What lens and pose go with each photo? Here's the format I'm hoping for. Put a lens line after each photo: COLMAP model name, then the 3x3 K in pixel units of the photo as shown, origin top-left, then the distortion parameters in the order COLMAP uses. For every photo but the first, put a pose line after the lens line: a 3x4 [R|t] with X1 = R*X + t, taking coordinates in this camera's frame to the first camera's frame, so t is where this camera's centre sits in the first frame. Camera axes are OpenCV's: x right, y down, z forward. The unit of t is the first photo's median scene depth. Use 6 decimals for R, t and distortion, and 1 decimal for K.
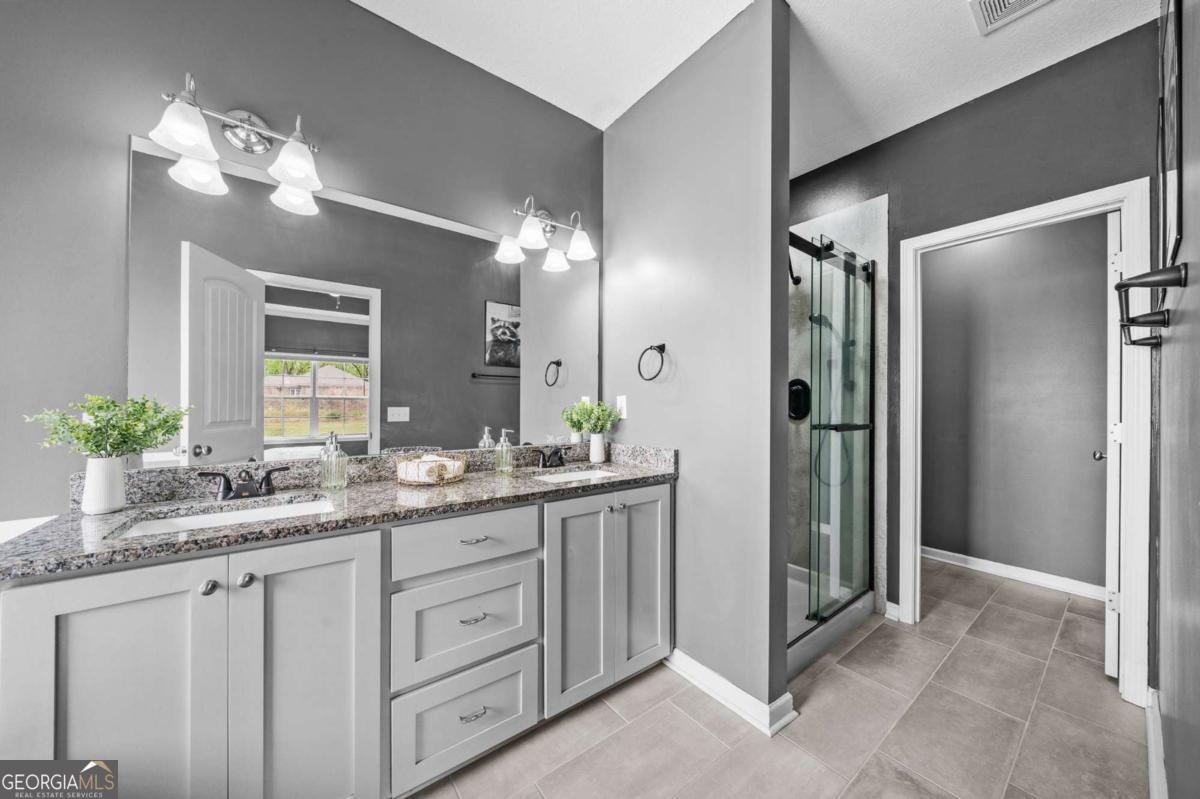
lens RADIAL K [[410.6, 0, 600.0], [0, 410.6, 399.5], [0, 0, 1]] dist [-0.000226, 0.000026]
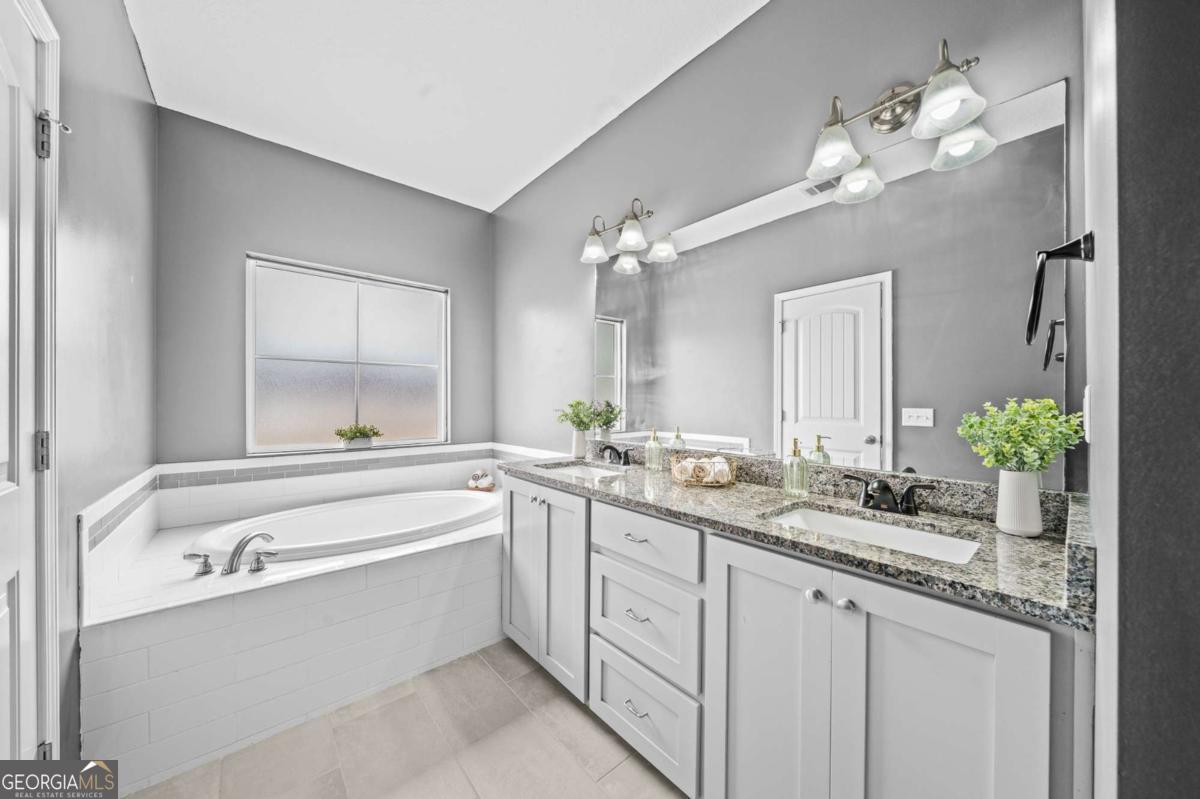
lens RADIAL K [[410.6, 0, 600.0], [0, 410.6, 399.5], [0, 0, 1]] dist [-0.000226, 0.000026]
pose [[0.057632, -0.008590, -0.998301, 0.578436], [0.006183, 0.999947, -0.008247, 0.006421], [0.998319, -0.005697, 0.057682, 0.700694]]
